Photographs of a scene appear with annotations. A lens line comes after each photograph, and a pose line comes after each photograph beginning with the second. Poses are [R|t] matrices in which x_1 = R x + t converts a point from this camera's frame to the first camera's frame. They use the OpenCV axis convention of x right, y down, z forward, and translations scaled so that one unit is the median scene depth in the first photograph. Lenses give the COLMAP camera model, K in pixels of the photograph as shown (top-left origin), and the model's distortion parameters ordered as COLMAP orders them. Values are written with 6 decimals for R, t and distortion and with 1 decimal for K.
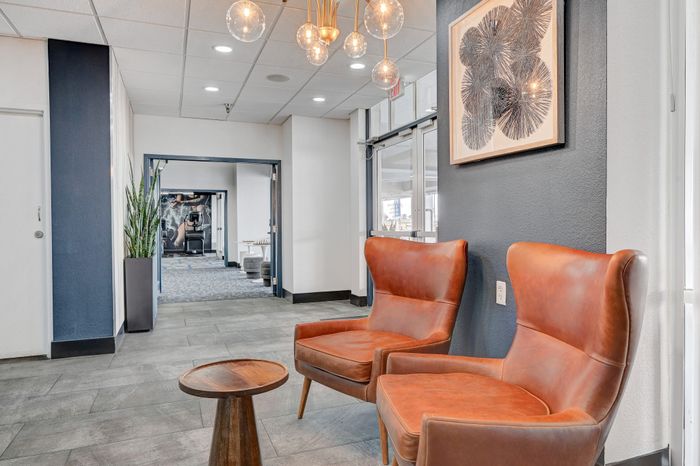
lens RADIAL K [[458.7, 0, 350.6], [0, 458.7, 231.6], [0, 0, 1]] dist [0.000469, 0.000001]
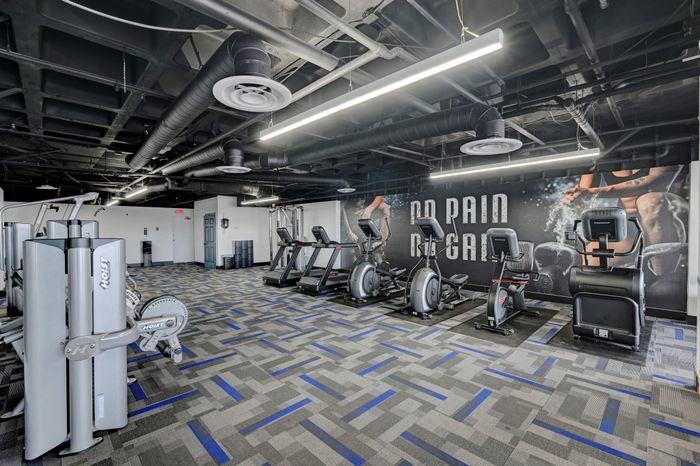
lens RADIAL K [[310.1, 0, 350.3], [0, 310.1, 233.0], [0, 0, 1]] dist [0.000101, -0.000027]
pose [[0.398870, 0.017245, -0.916845, -0.191008], [-0.013921, 0.999822, 0.012749, -0.024645], [0.916902, 0.007679, 0.399039, 0.676808]]
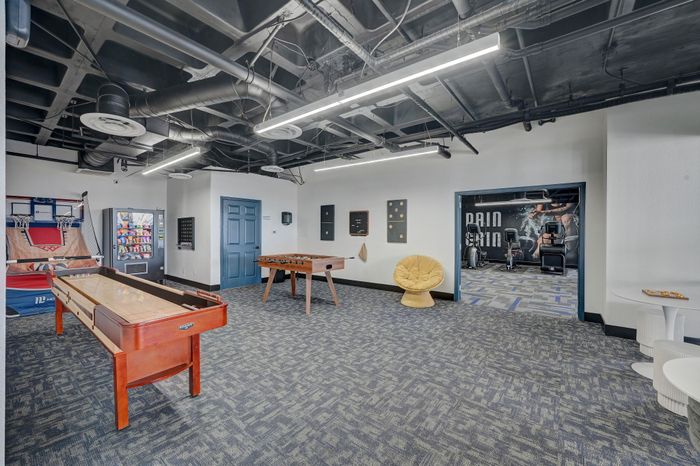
lens RADIAL K [[280.8, 0, 350.5], [0, 280.8, 232.2], [0, 0, 1]] dist [-0.000764, -0.000026]
pose [[0.515854, 0.012748, -0.856581, -0.078427], [-0.020562, 0.999785, 0.002496, -0.016153], [0.856429, 0.016325, 0.516006, 0.369303]]
